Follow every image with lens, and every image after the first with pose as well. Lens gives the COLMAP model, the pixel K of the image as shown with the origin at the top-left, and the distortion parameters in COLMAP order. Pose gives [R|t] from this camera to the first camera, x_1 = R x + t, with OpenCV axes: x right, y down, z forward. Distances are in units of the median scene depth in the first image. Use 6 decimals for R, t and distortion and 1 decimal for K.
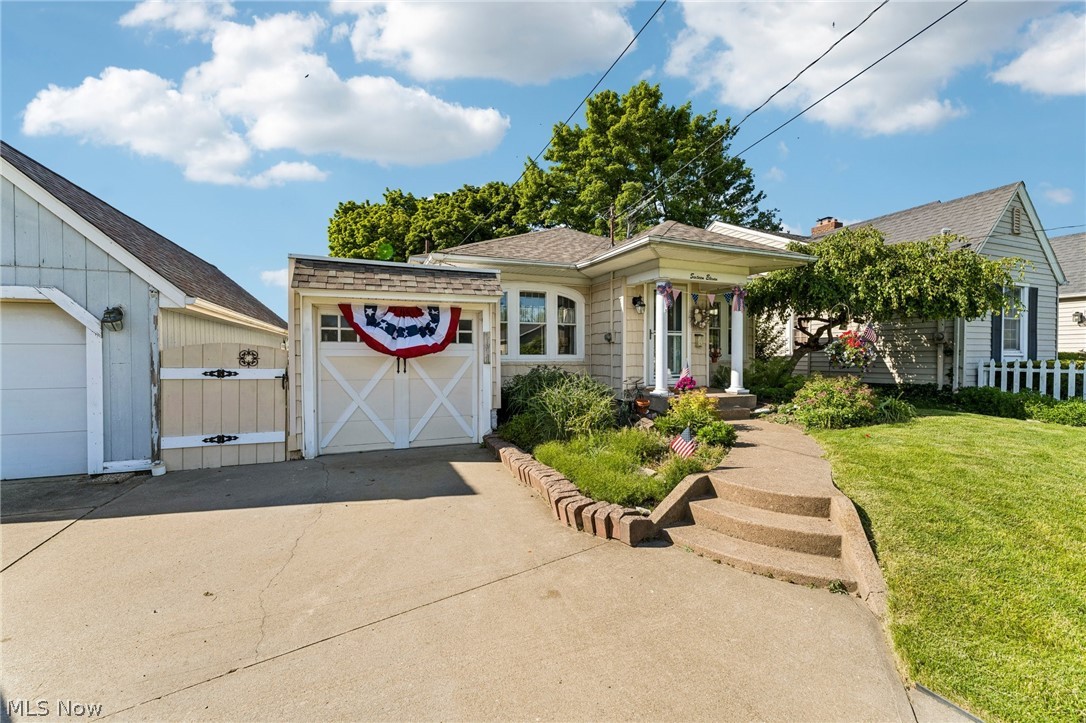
lens RADIAL K [[434.1, 0, 543.0], [0, 434.1, 361.5], [0, 0, 1]] dist [-0.001725, 0.000067]
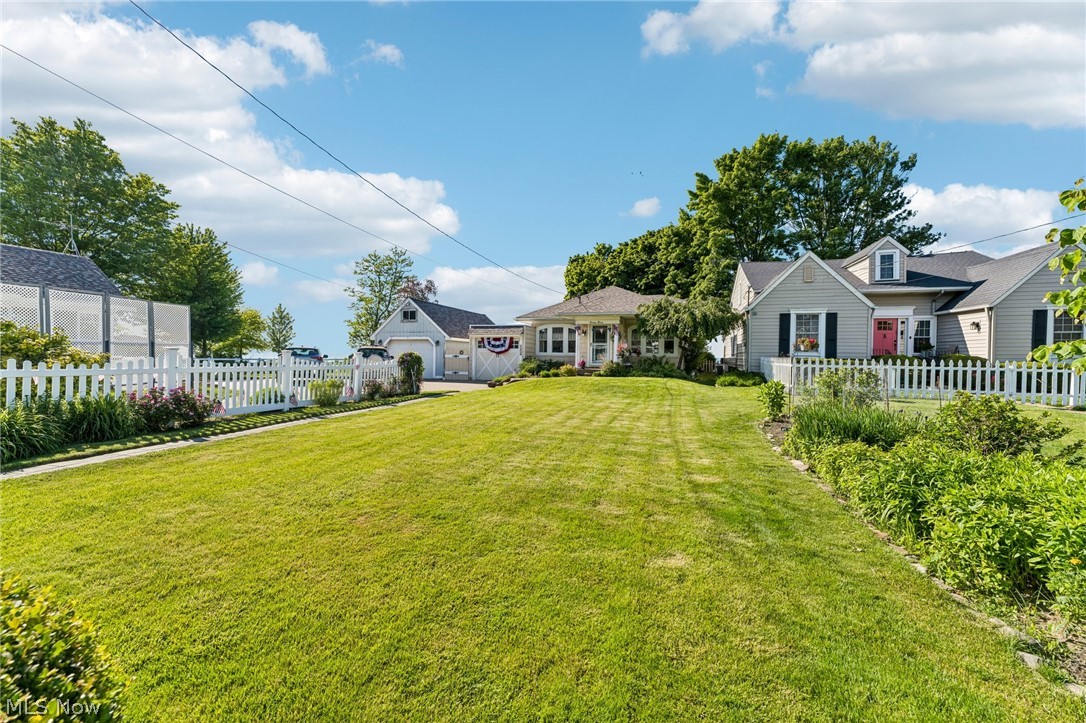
lens RADIAL K [[434.1, 0, 543.0], [0, 434.1, 361.5], [0, 0, 1]] dist [-0.001725, 0.000067]
pose [[0.790332, 0.020867, -0.612324, 1.919771], [-0.020808, 0.999757, 0.007214, 0.024435], [0.612326, 0.007040, 0.790574, -1.367207]]
